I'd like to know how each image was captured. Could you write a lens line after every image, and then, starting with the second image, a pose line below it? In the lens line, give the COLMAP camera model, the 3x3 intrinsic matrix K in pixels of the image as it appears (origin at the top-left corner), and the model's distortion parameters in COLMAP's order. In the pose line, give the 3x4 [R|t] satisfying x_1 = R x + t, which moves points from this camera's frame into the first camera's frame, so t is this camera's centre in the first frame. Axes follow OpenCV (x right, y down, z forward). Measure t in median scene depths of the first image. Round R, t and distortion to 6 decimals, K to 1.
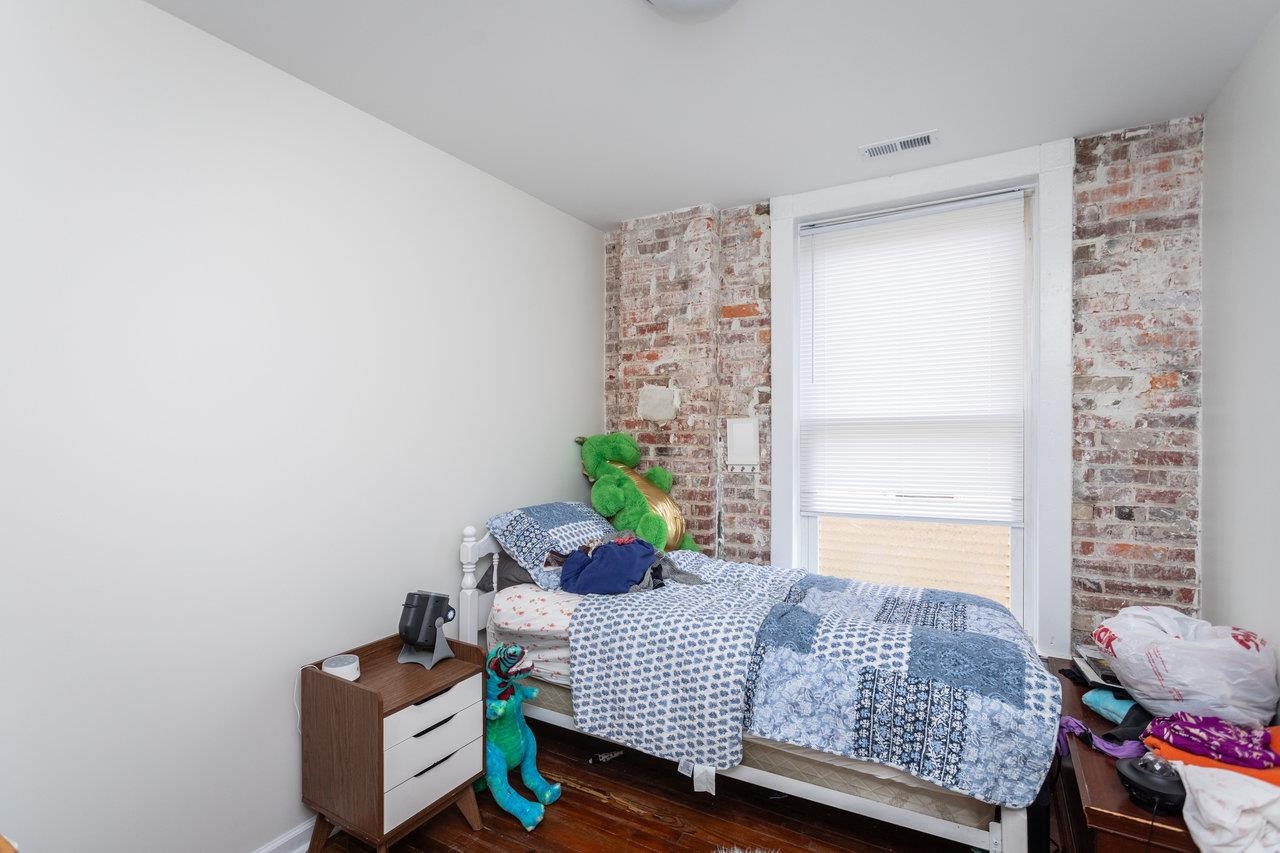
lens RADIAL K [[609.4, 0, 636.1], [0, 609.4, 422.8], [0, 0, 1]] dist [-0.001573, 0.002465]
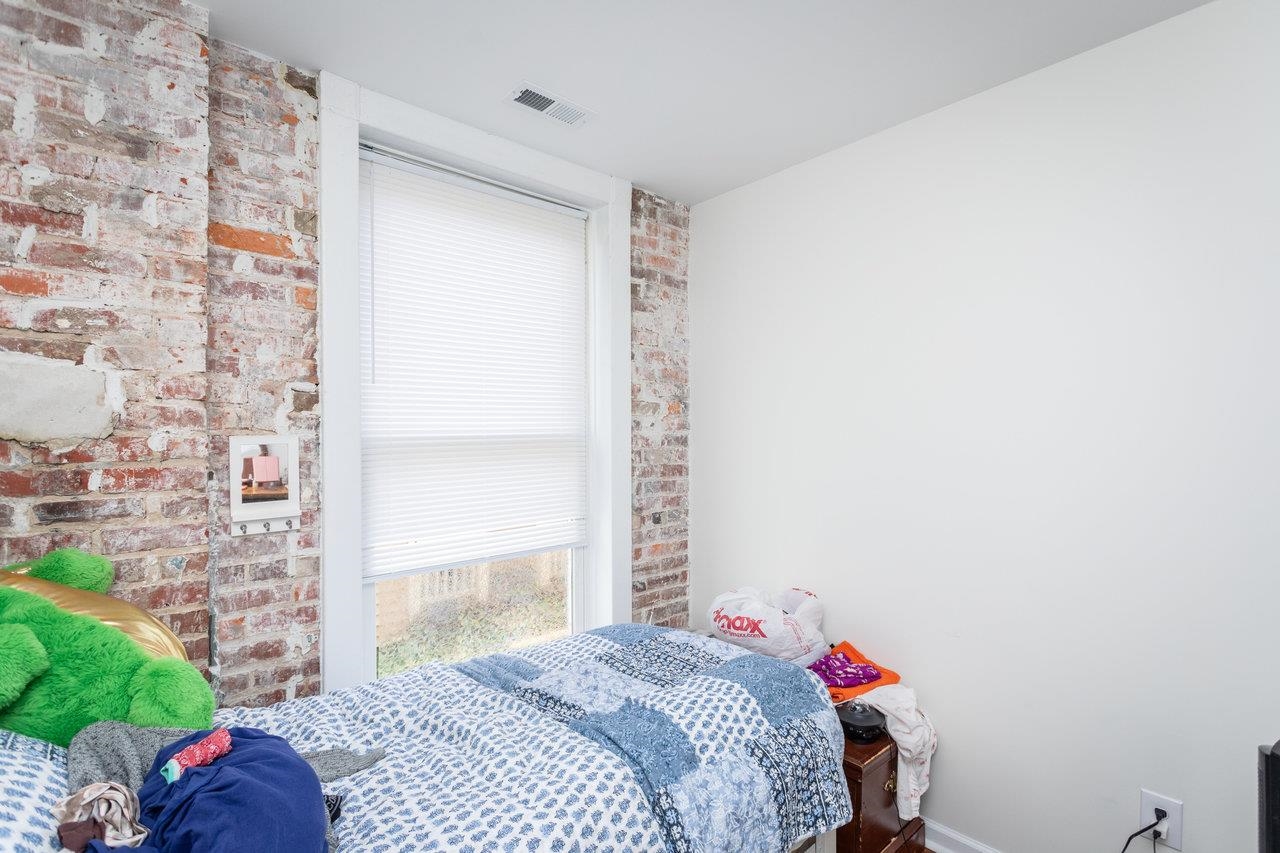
lens RADIAL K [[609.4, 0, 638.3], [0, 609.4, 439.4], [0, 0, 1]] dist [-0.001573, 0.002465]
pose [[0.302297, -0.000594, 0.953213, -0.255420], [0.000931, 1.000000, 0.000328, -0.004057], [-0.953213, 0.000789, 0.302298, 0.512527]]
